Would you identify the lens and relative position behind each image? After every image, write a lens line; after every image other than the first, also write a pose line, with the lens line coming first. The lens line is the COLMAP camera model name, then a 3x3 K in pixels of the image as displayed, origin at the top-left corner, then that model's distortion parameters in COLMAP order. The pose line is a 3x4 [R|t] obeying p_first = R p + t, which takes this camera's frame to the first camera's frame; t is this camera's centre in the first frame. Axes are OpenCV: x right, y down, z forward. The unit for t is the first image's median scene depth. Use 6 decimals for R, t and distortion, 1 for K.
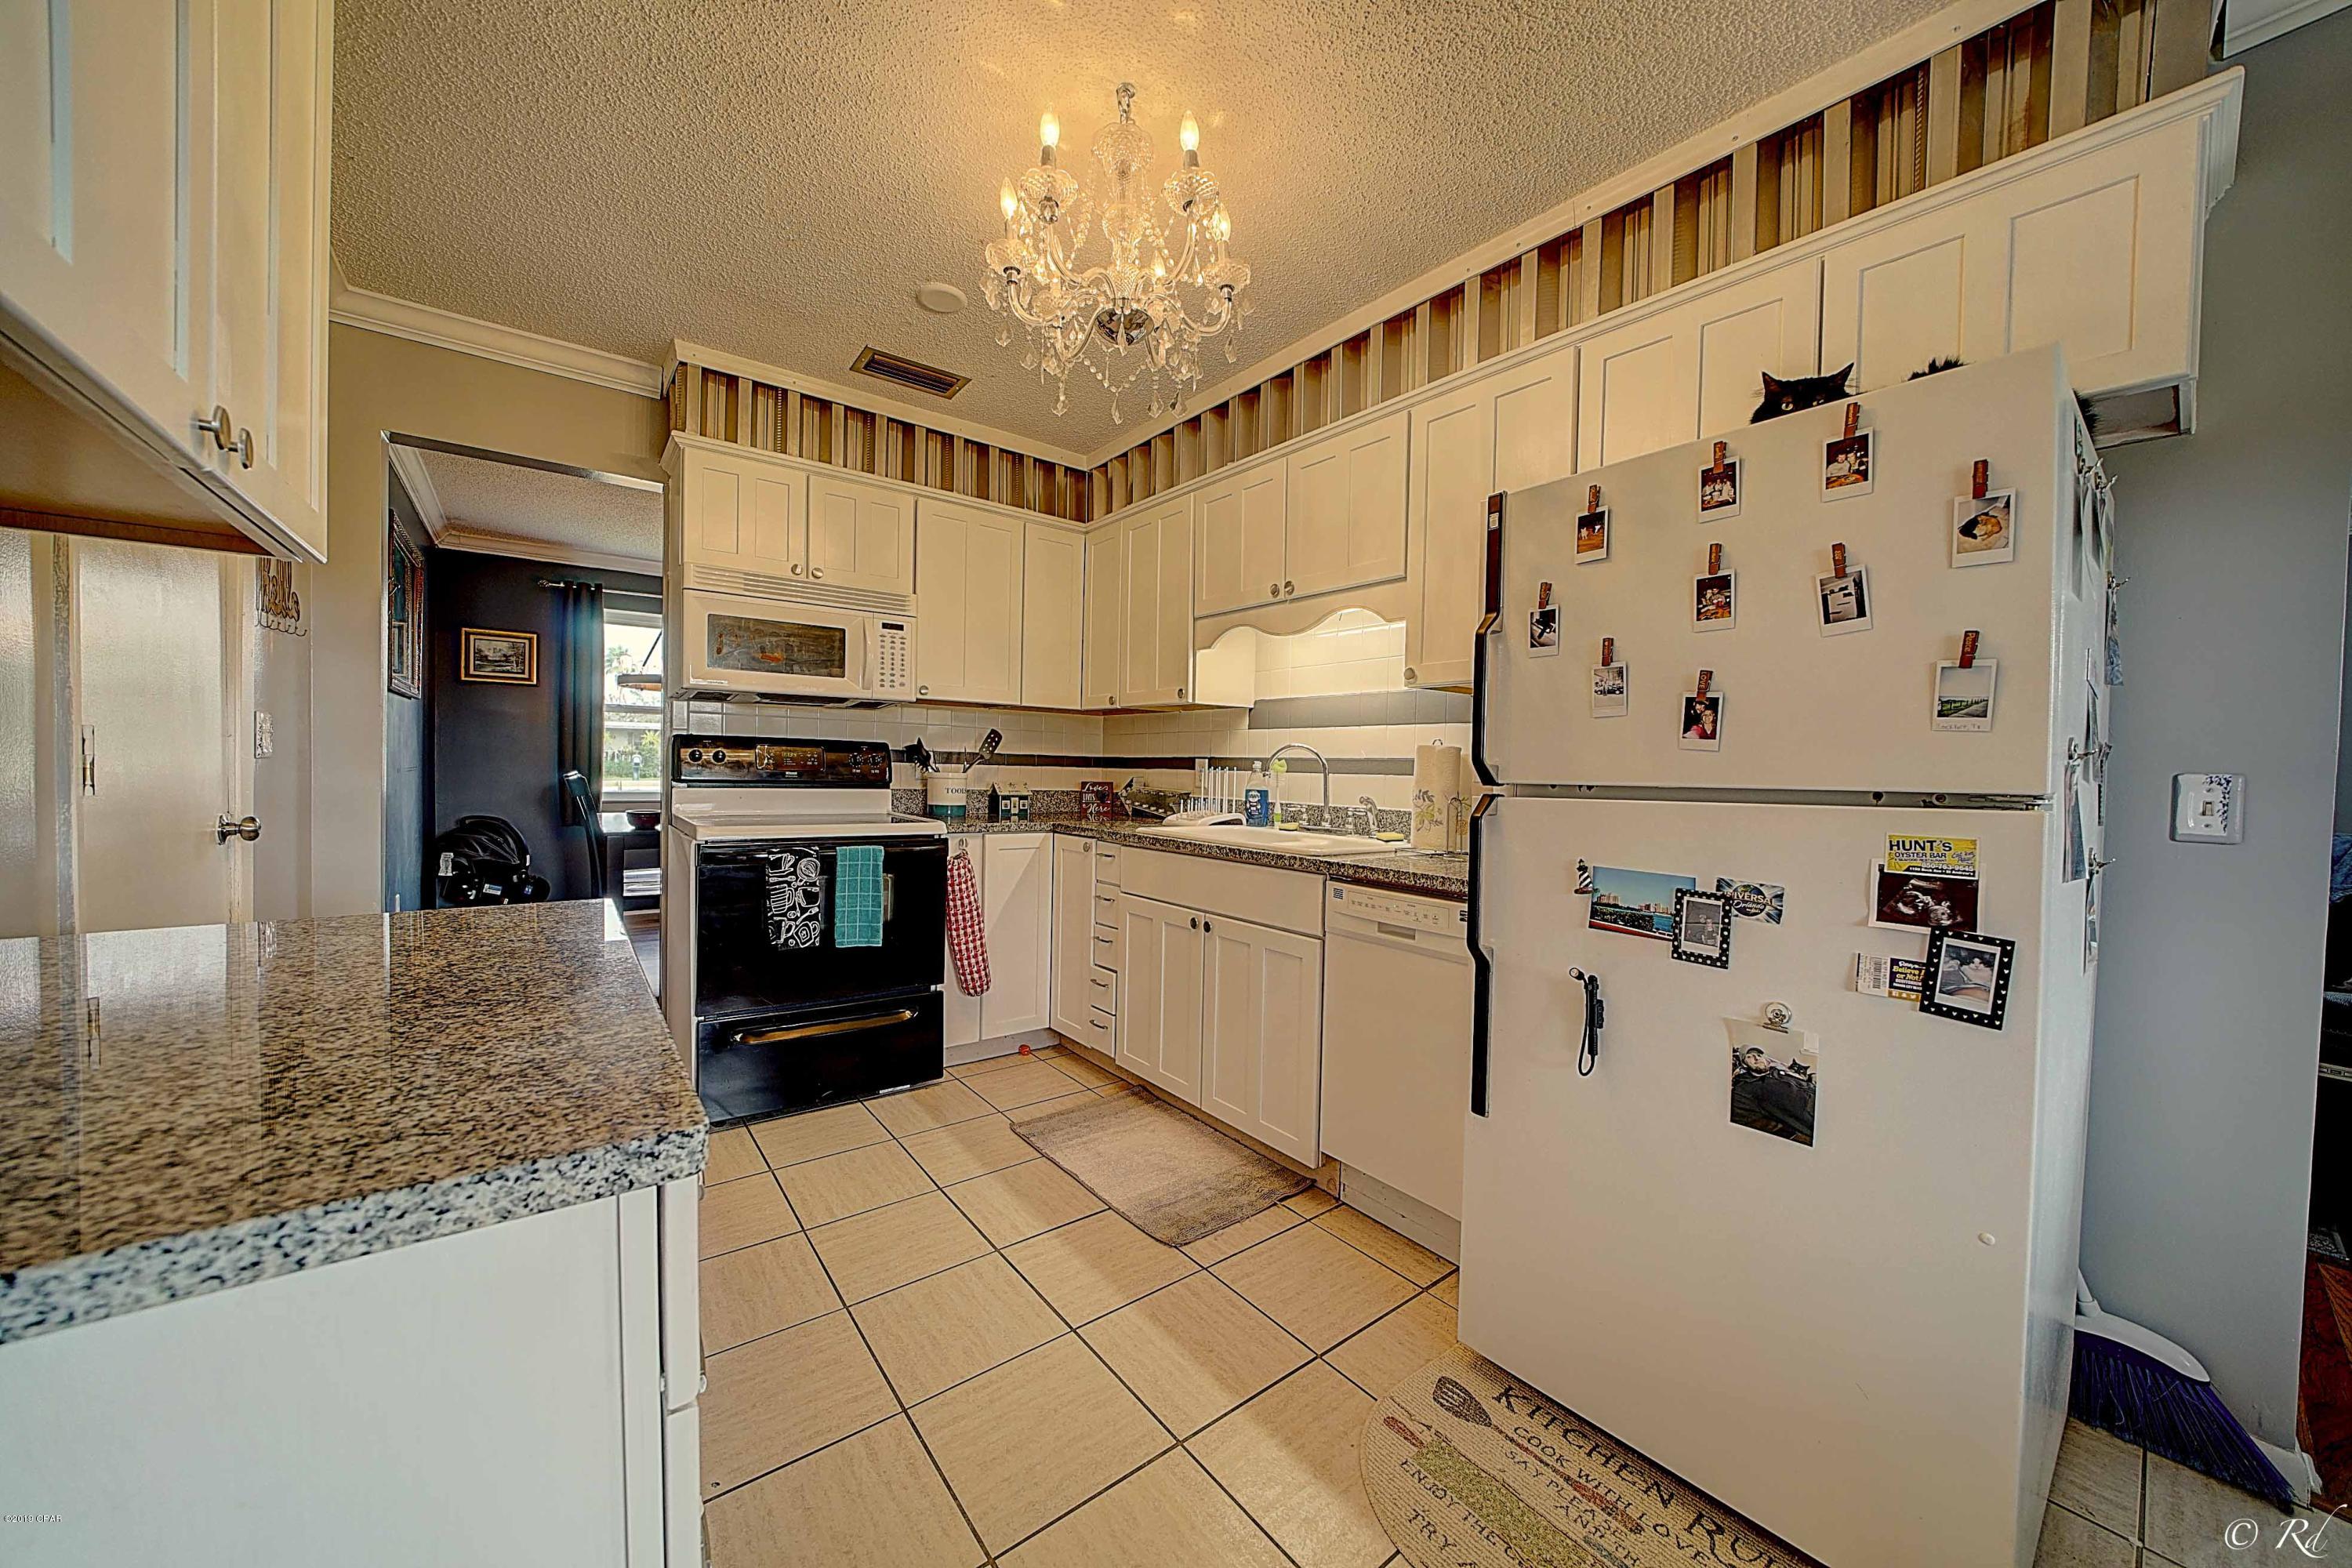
lens RADIAL K [[813.4, 0, 1184.3], [0, 813.4, 792.9], [0, 0, 1]] dist [-0.025256, 0.002731]
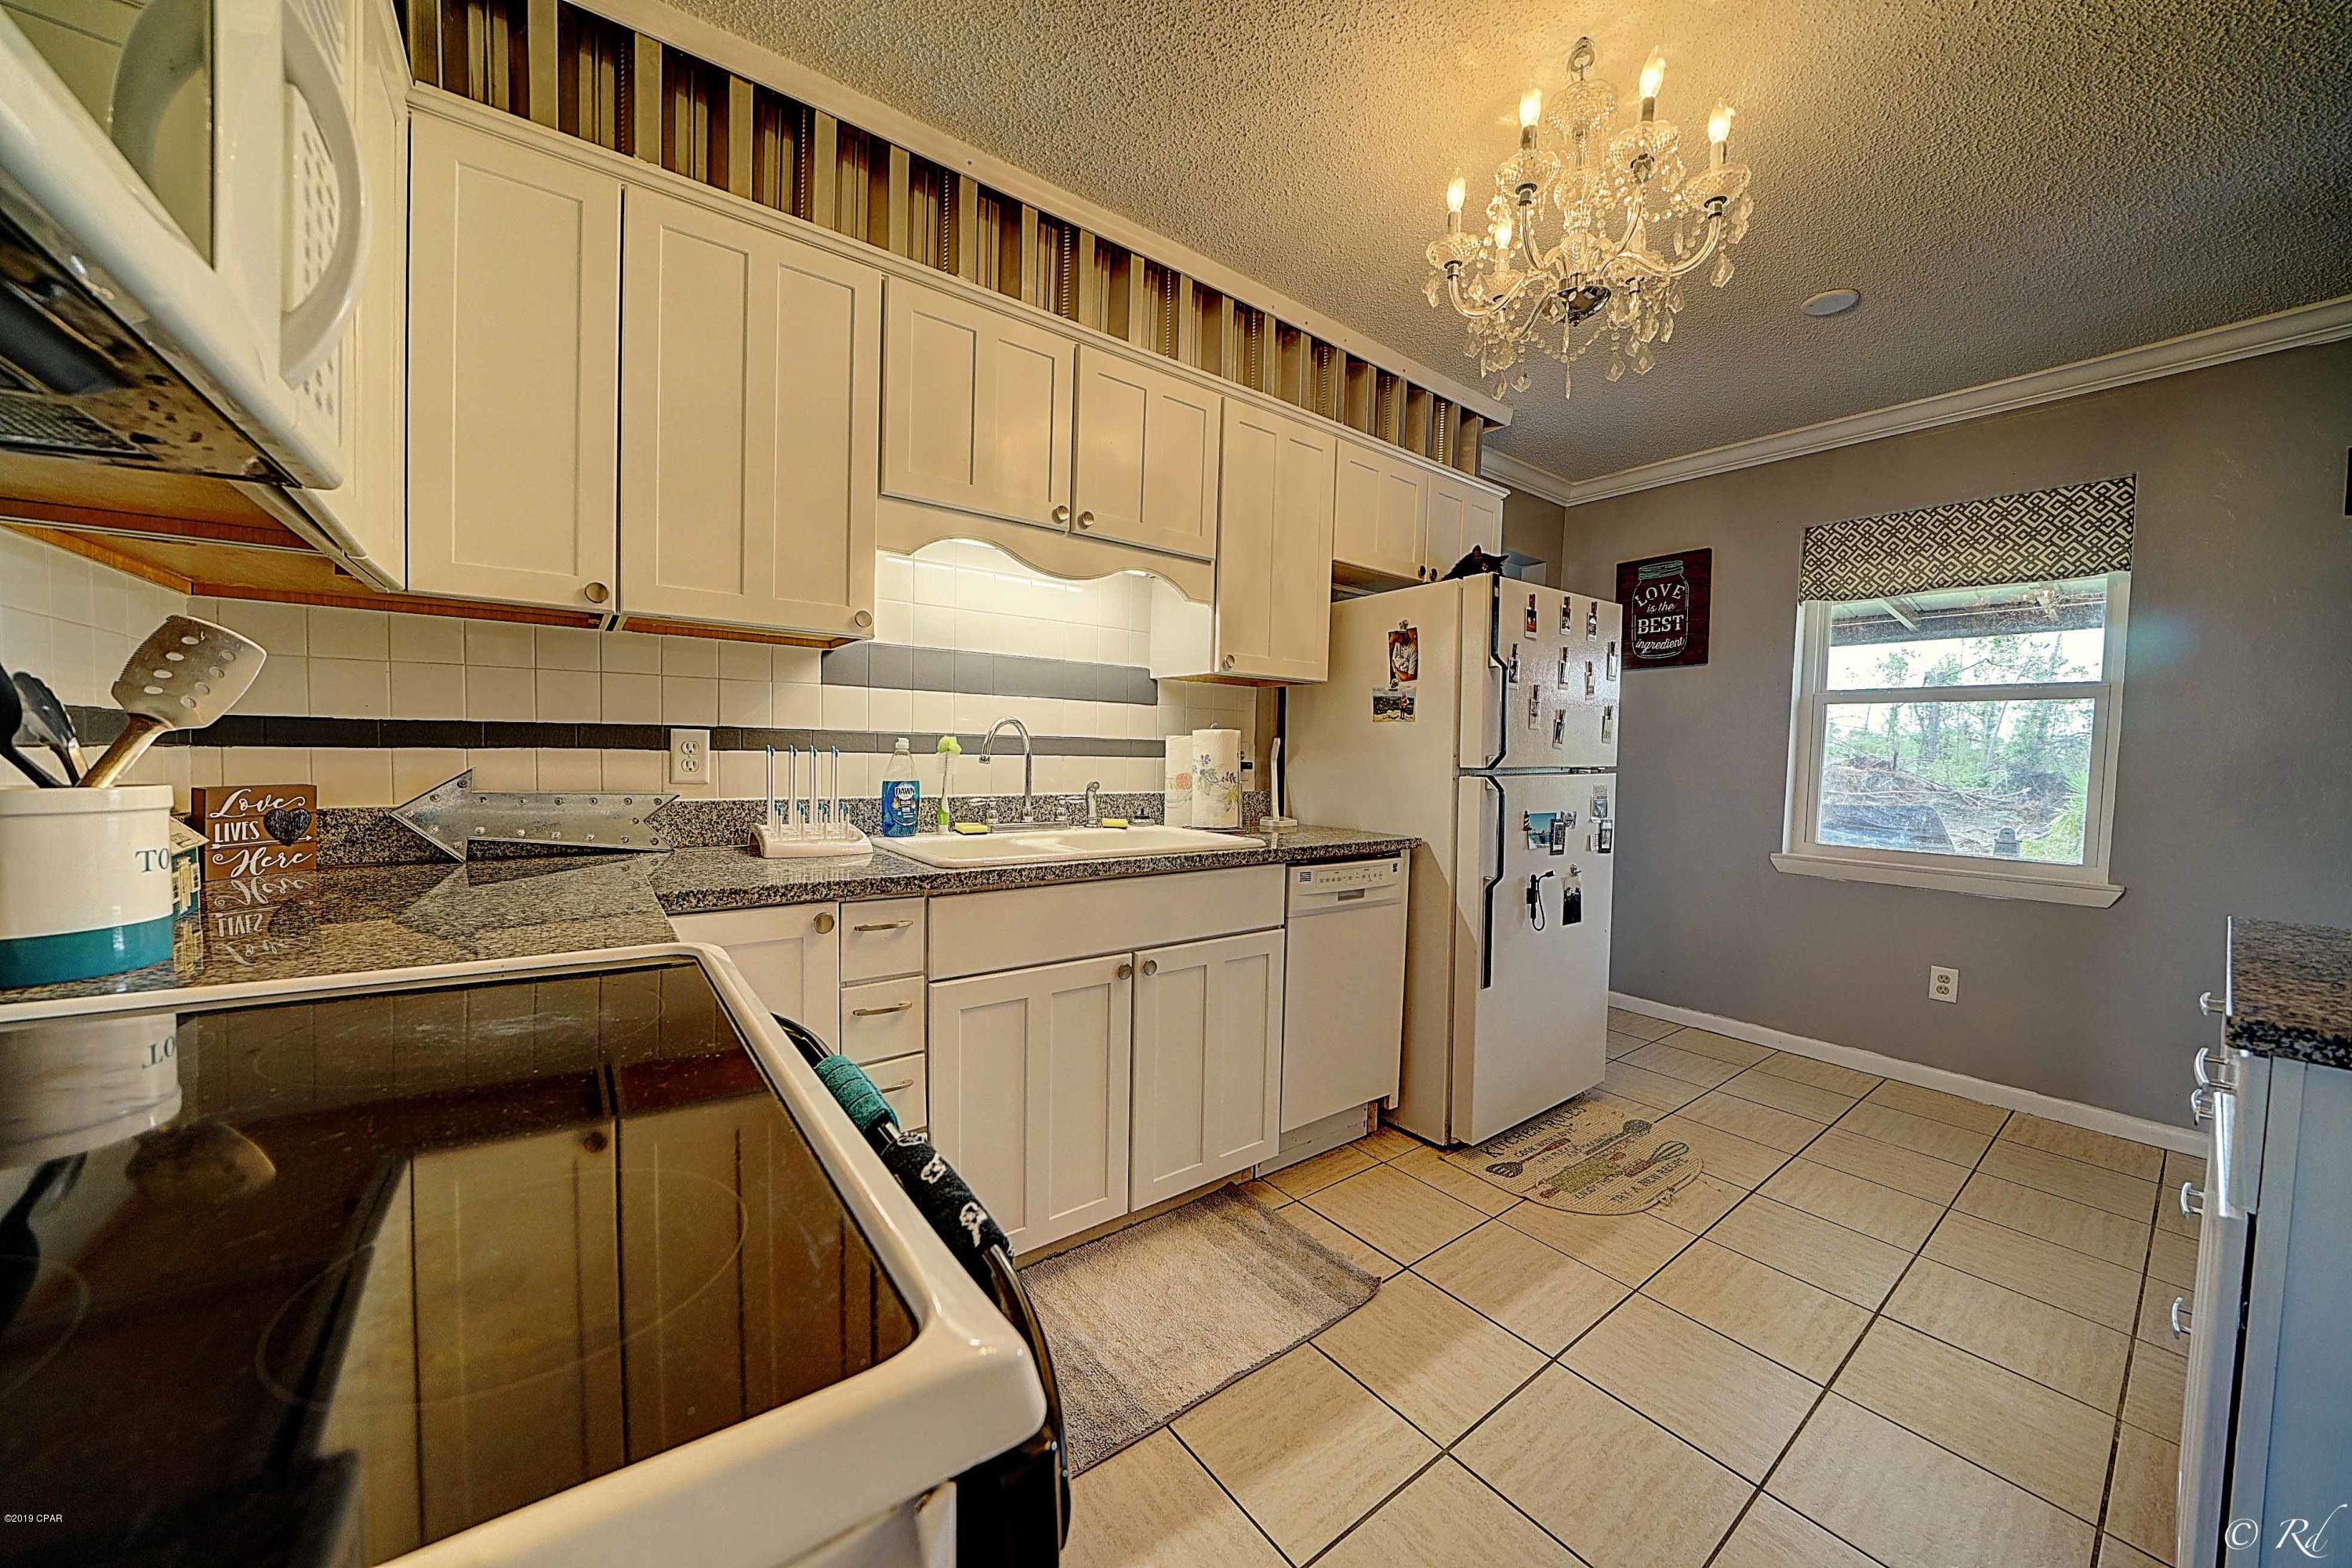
lens RADIAL K [[813.4, 0, 1182.3], [0, 813.4, 784.3], [0, 0, 1]] dist [-0.025256, 0.002731]
pose [[0.032624, -0.067167, 0.997208, -0.643649], [0.009852, 0.997712, 0.066878, -0.049275], [-0.999419, 0.007643, 0.033211, 0.859122]]
